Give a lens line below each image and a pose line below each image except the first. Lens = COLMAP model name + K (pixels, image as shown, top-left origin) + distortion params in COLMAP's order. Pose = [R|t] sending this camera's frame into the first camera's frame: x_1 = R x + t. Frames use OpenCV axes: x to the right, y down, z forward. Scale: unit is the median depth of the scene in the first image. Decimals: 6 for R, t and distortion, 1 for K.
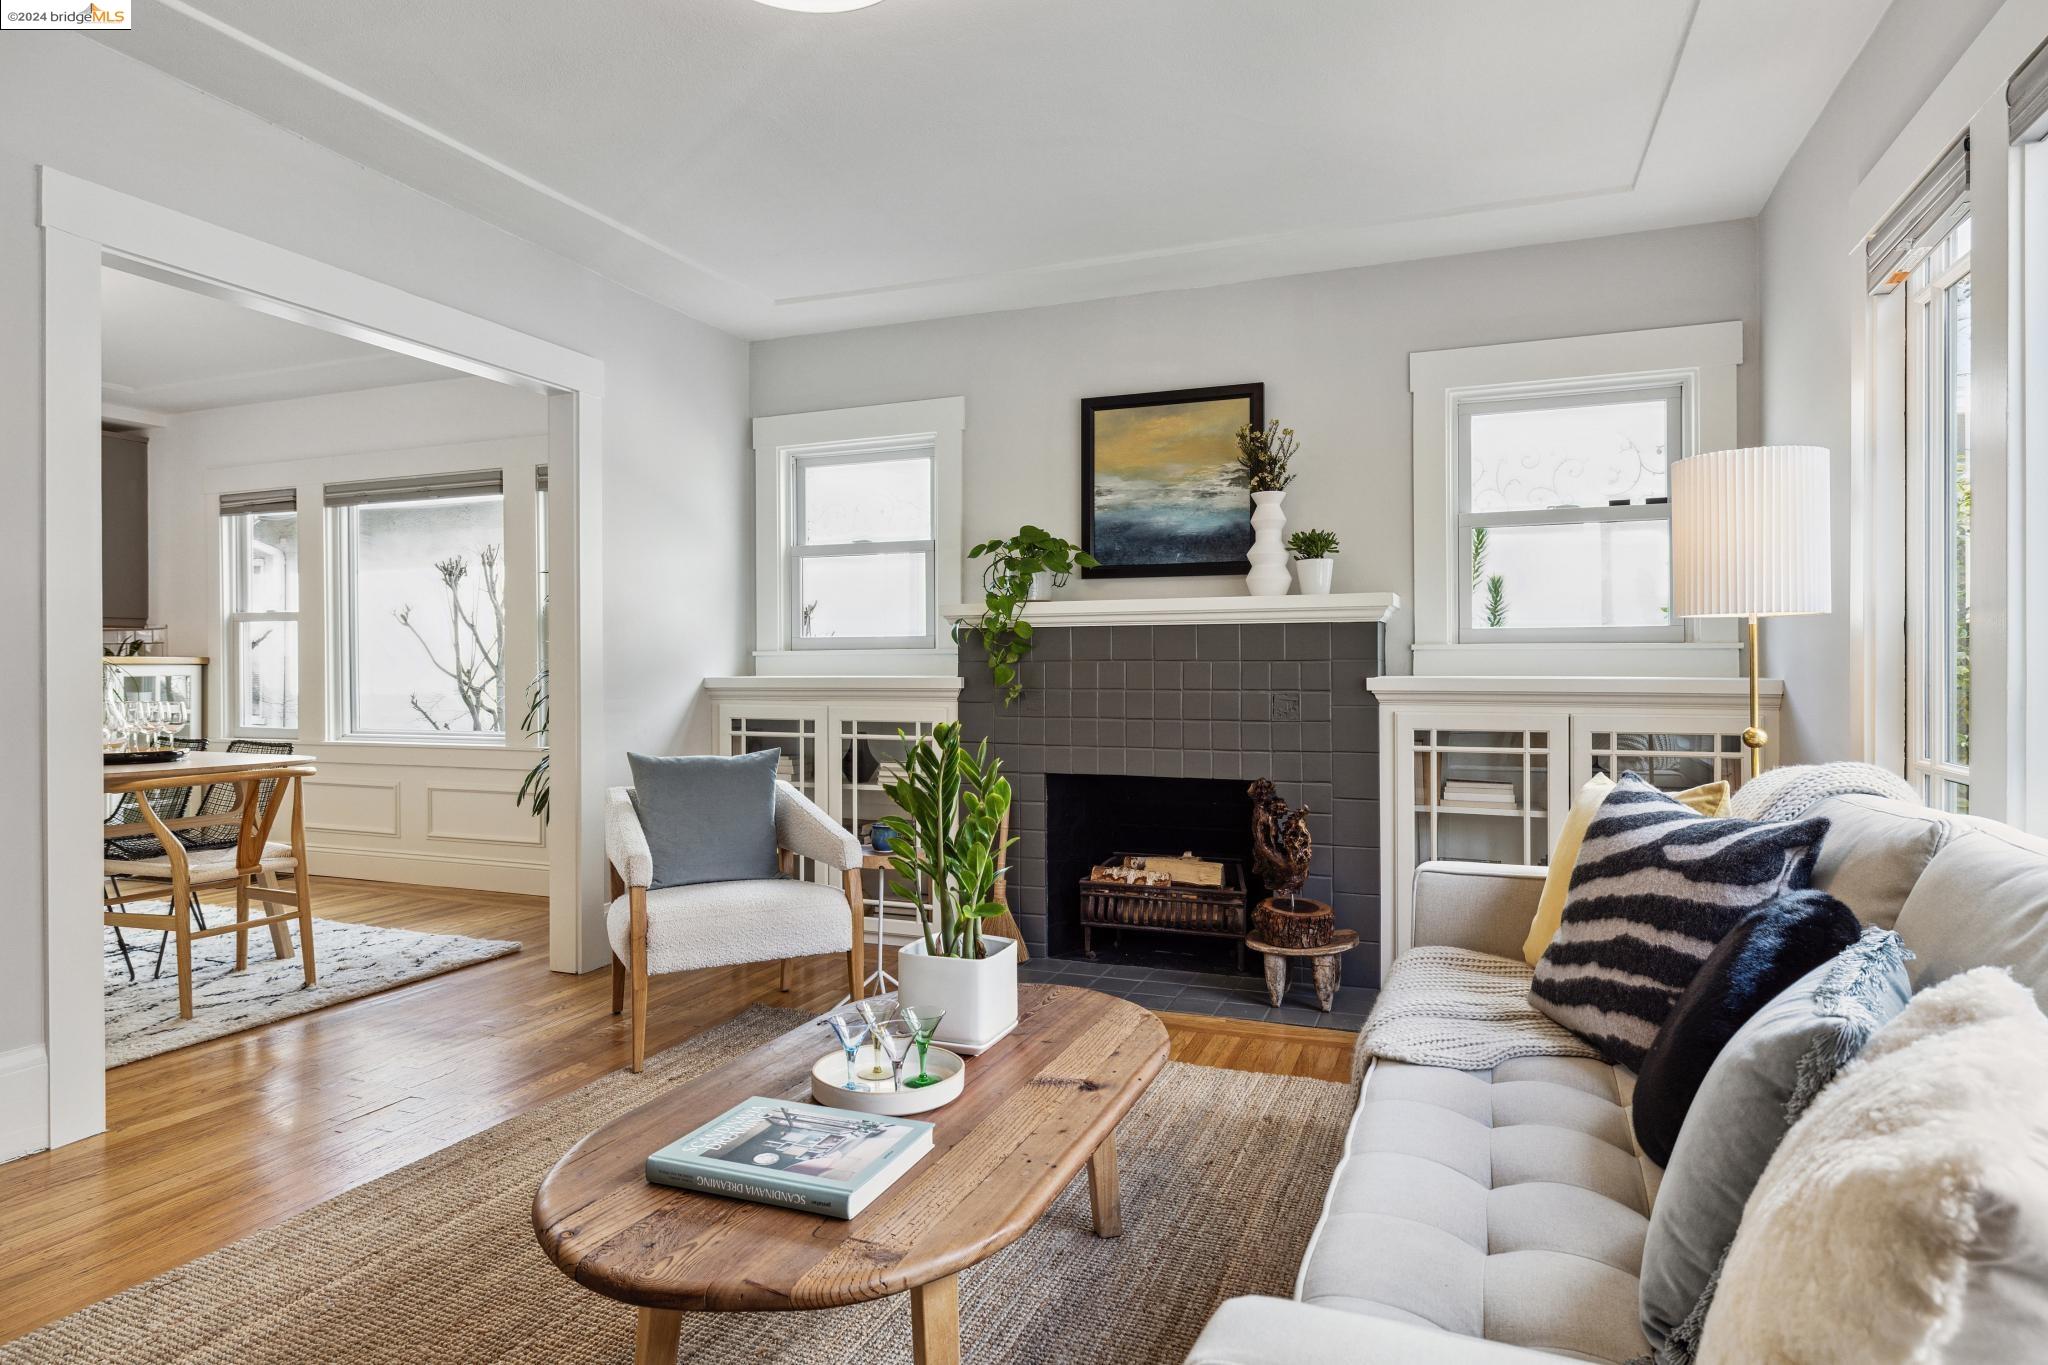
lens RADIAL K [[1133.8, 0, 1027.8], [0, 1133.8, 668.1], [0, 0, 1]] dist [-0.003032, -0.000460]
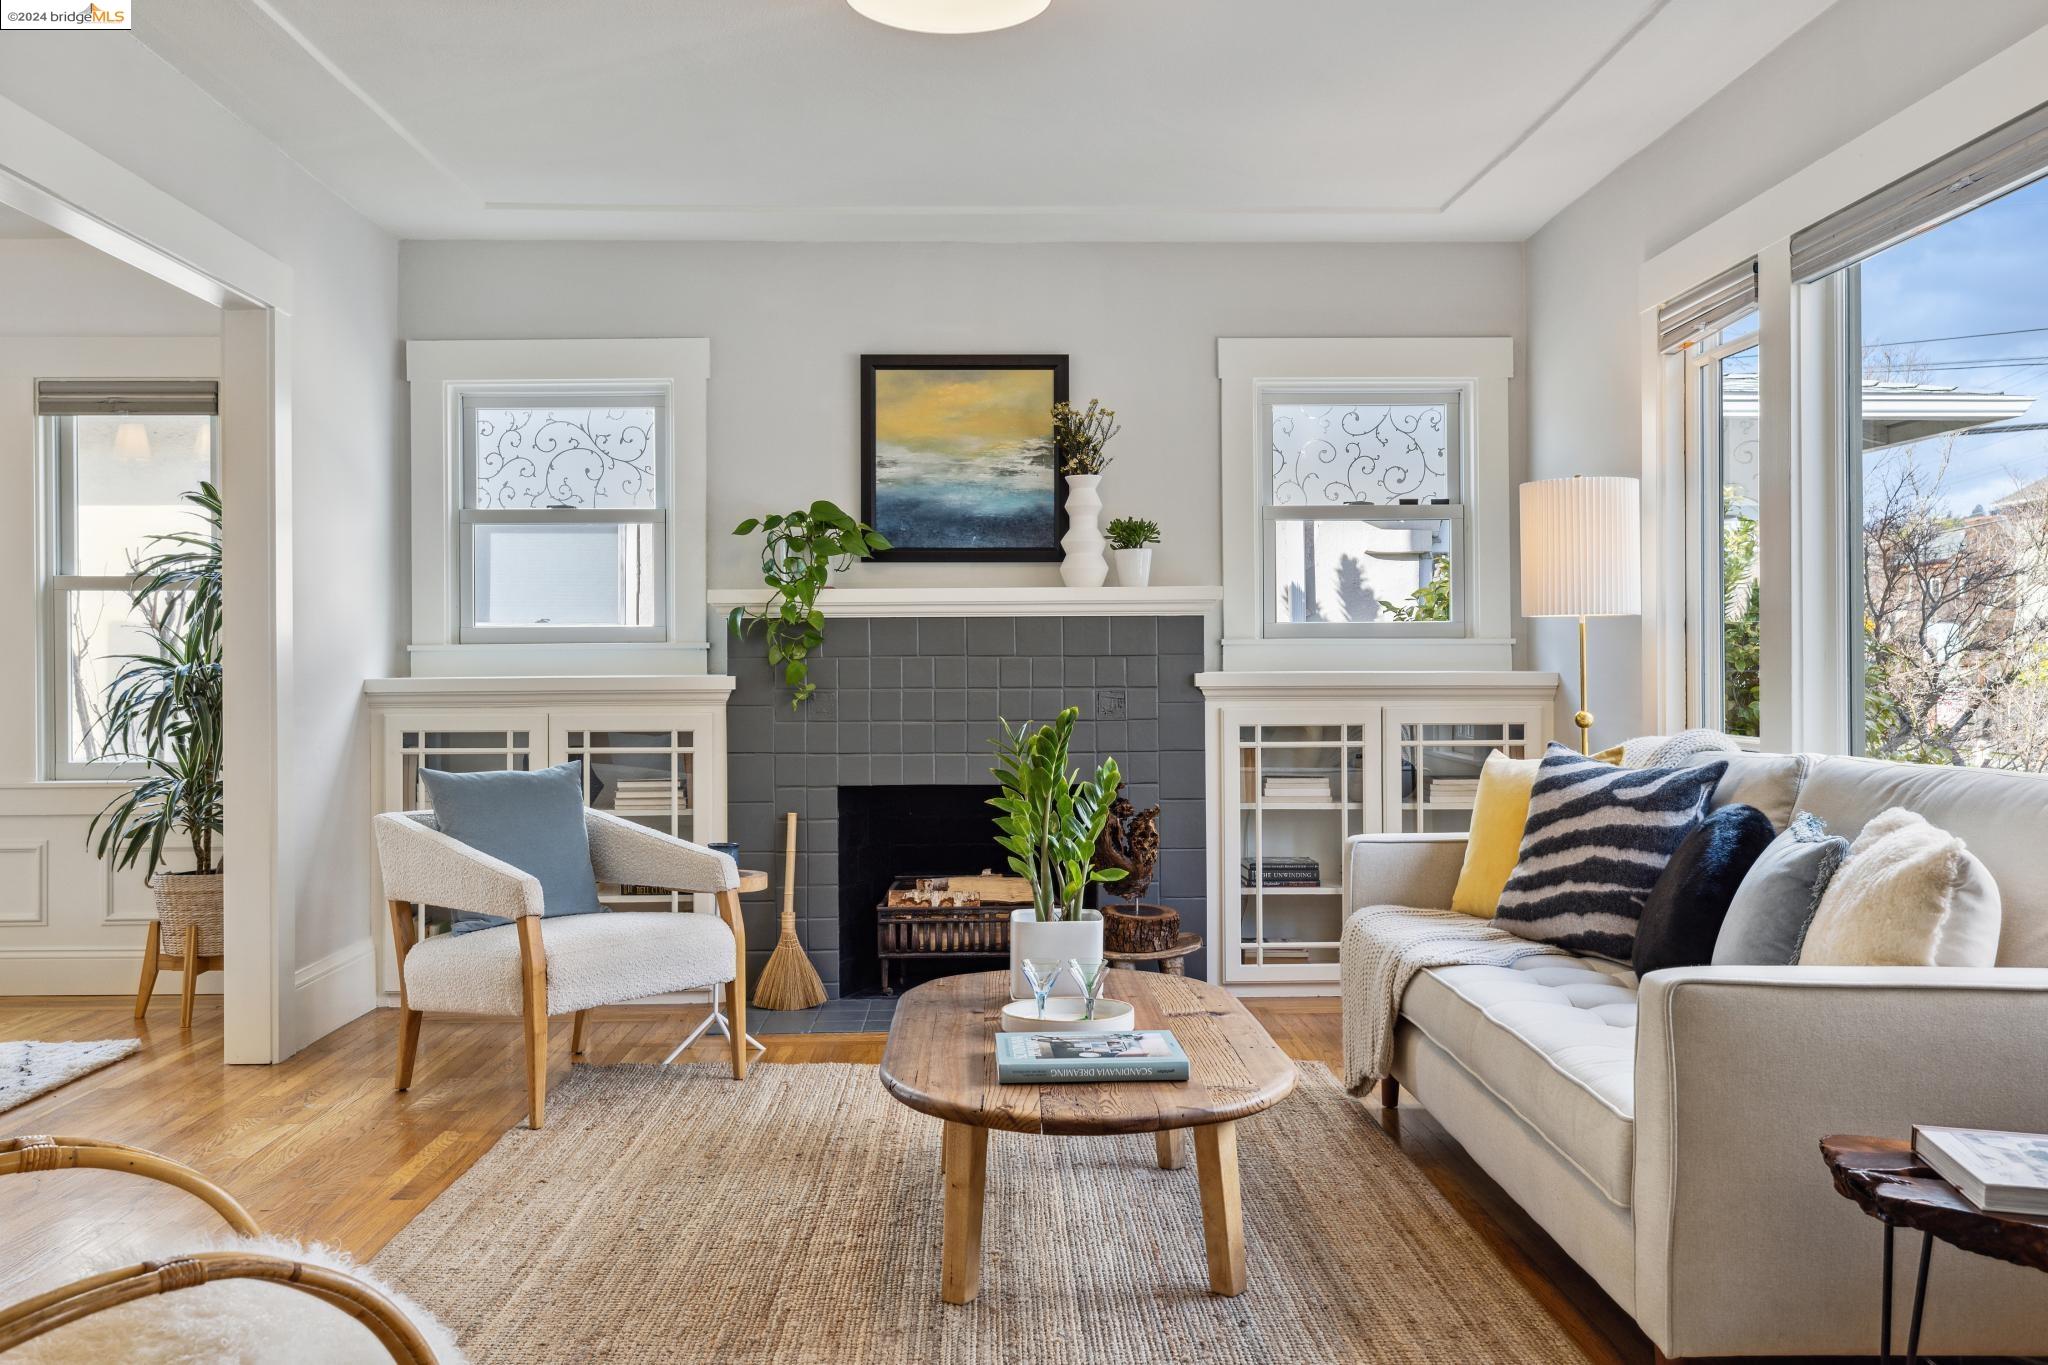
lens RADIAL K [[1646.7, 0, 1017.3], [0, 1646.7, 665.4], [0, 0, 1]] dist [-0.001832, 0.002232]
pose [[0.923002, -0.002623, 0.384787, -0.357379], [0.004131, 0.999987, -0.003091, 0.005023], [-0.384774, 0.004442, 0.923000, -0.226097]]
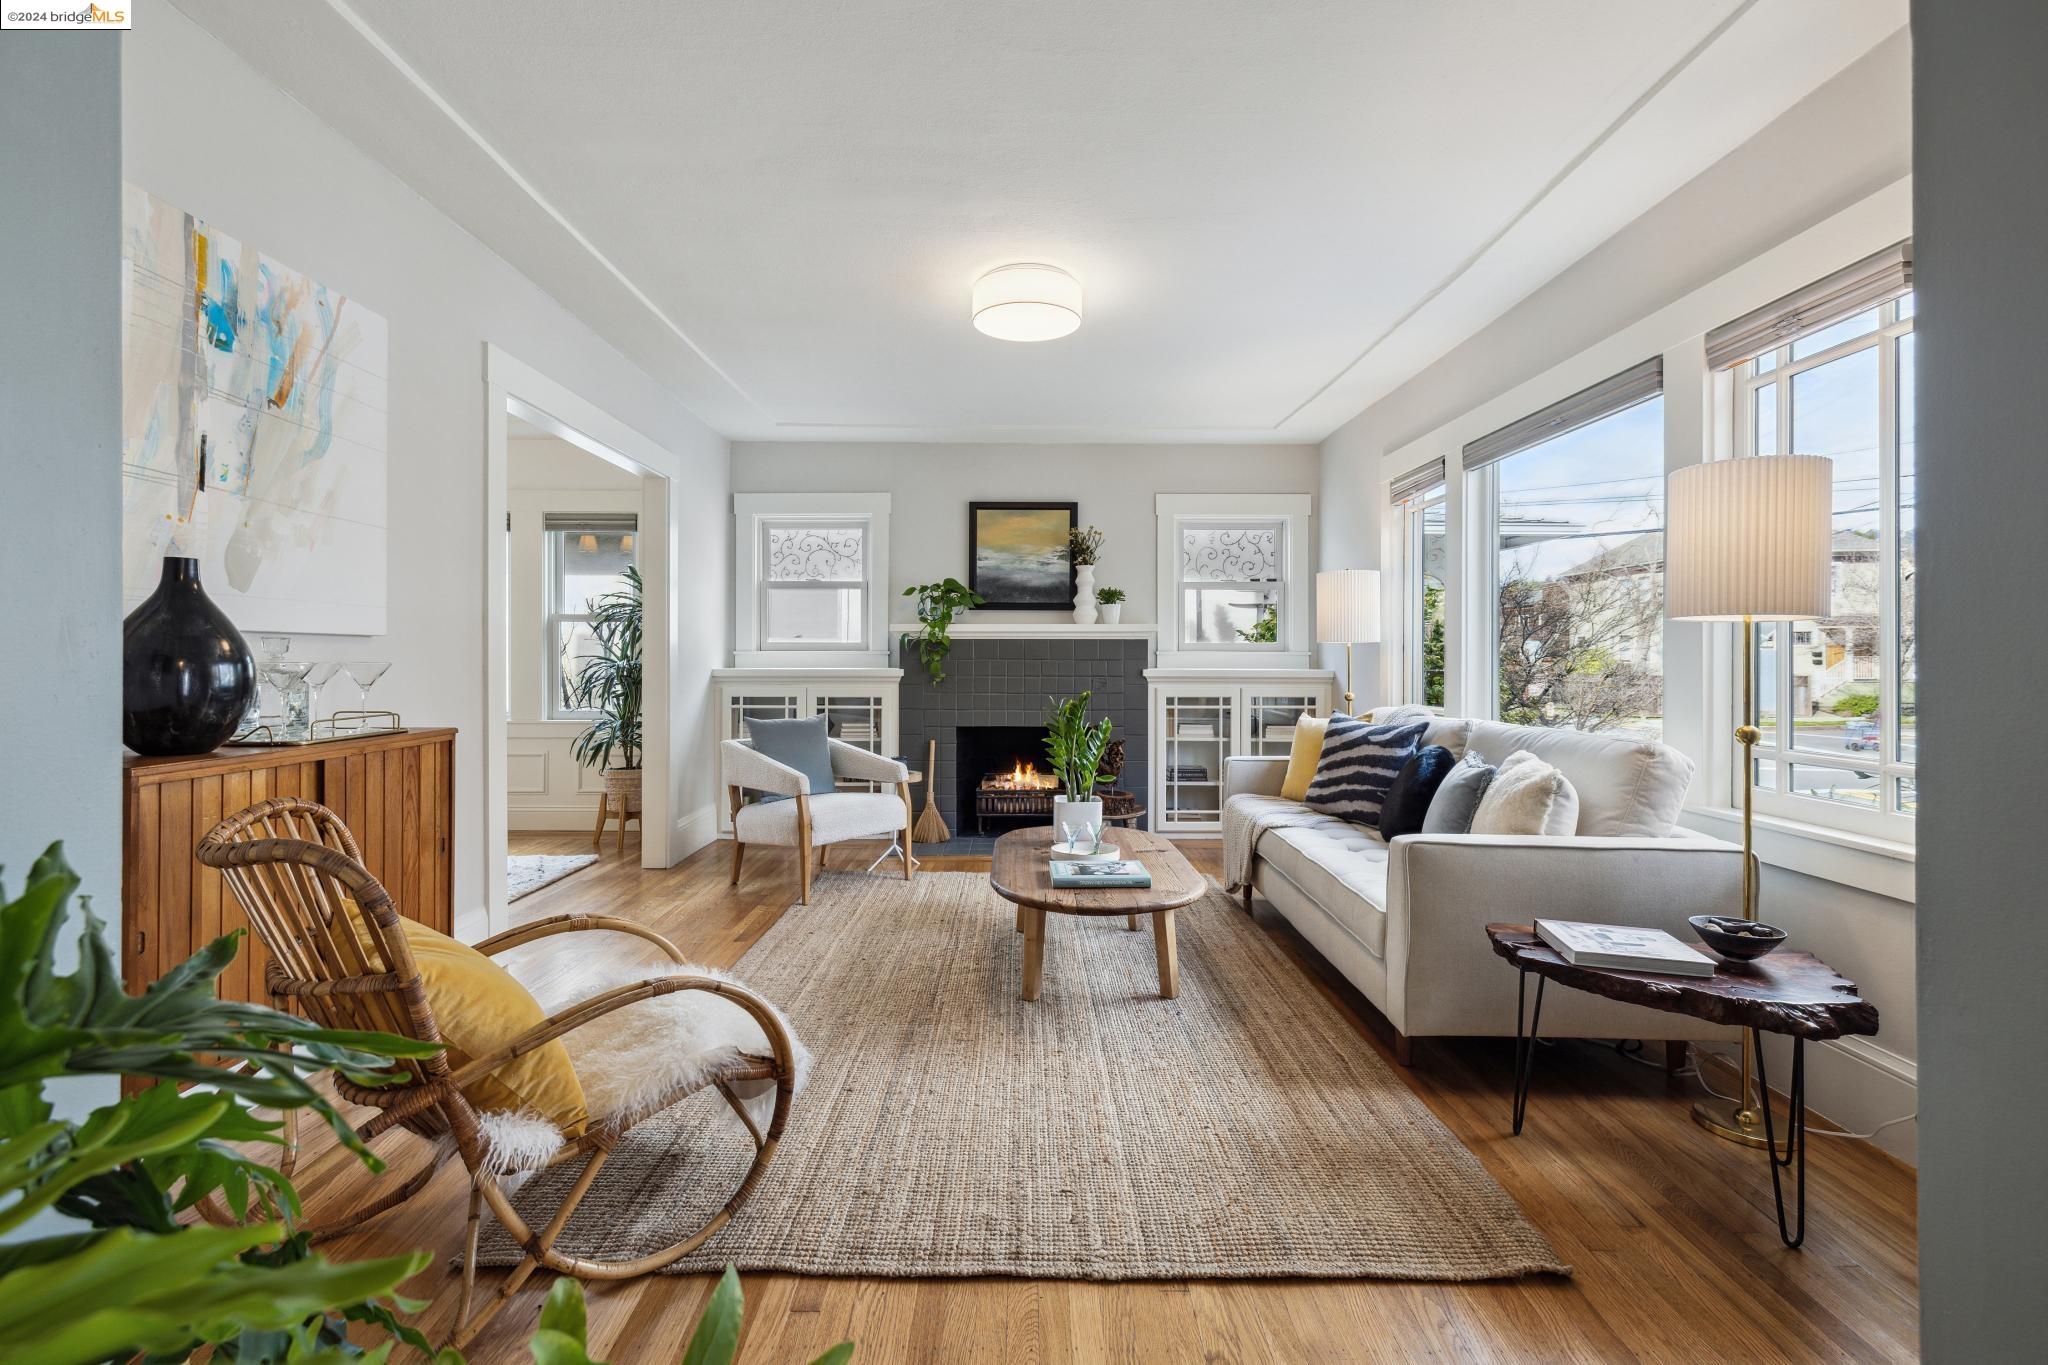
lens RADIAL K [[866.5, 0, 1021.7], [0, 866.5, 659.4], [0, 0, 1]] dist [-0.001215, -0.000096]
pose [[0.929688, 0.003472, 0.368332, -0.381244], [-0.003549, 0.999994, -0.000468, -0.006247], [-0.368332, -0.000872, 0.929694, -0.230615]]
